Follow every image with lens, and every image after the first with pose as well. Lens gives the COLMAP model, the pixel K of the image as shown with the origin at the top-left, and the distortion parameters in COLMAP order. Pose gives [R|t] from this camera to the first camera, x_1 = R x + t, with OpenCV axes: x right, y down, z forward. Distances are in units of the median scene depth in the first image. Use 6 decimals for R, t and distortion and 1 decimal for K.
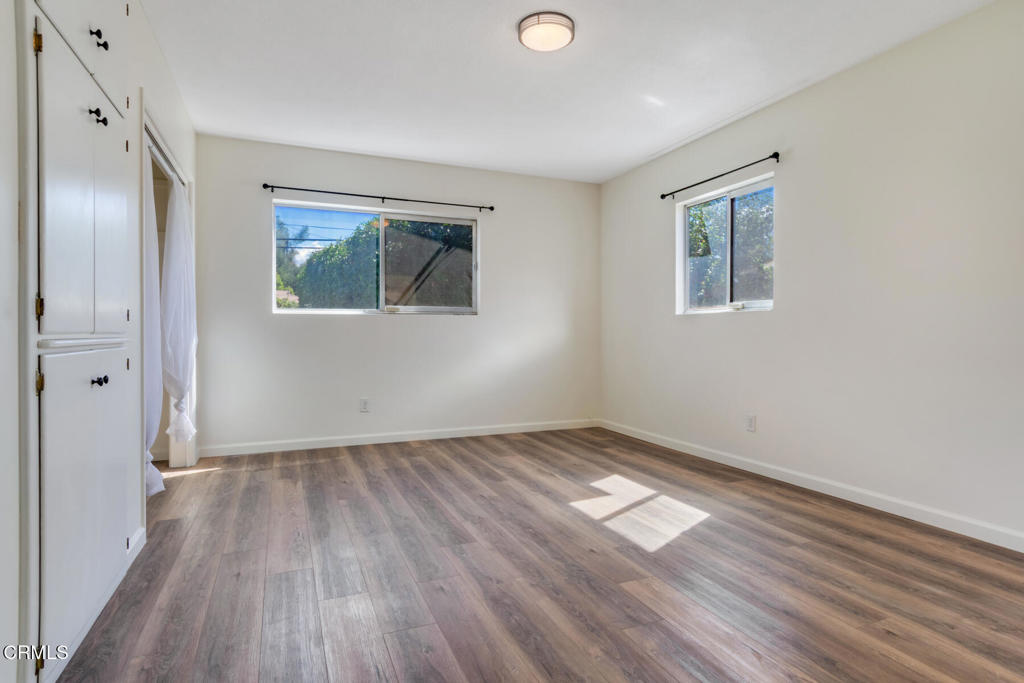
lens RADIAL K [[543.1, 0, 512.3], [0, 543.1, 337.0], [0, 0, 1]] dist [0.003985, -0.002379]
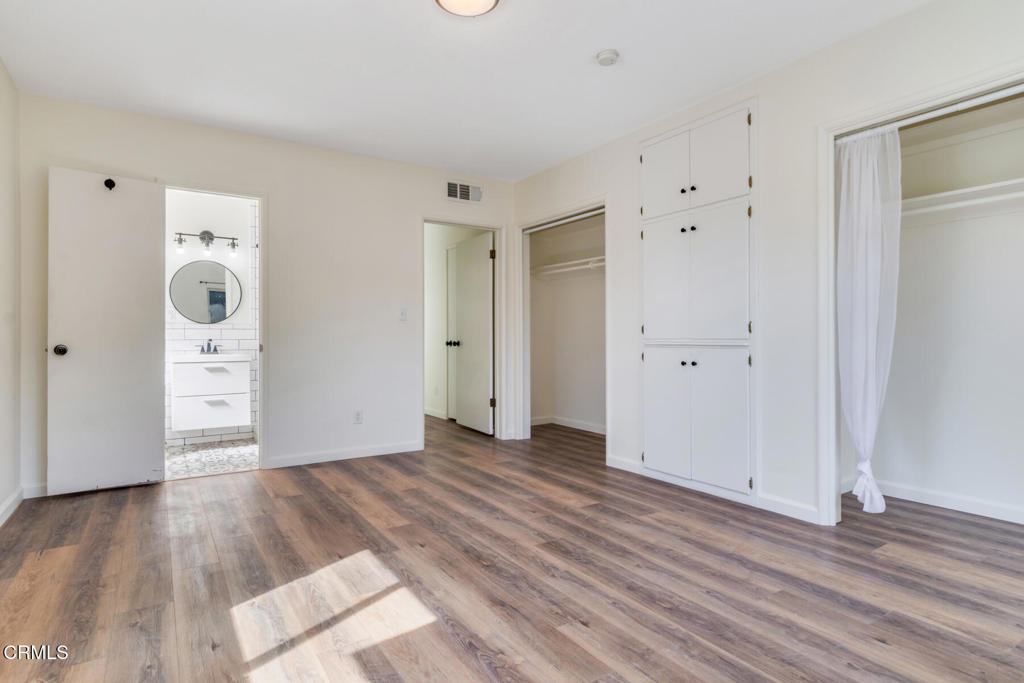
lens RADIAL K [[543.1, 0, 512.4], [0, 543.1, 340.0], [0, 0, 1]] dist [0.003985, -0.002379]
pose [[-0.983204, 0.003991, -0.182468, 0.145866], [0.001486, 0.999903, 0.013866, -0.021110], [0.182506, 0.013362, -0.983114, 1.821510]]
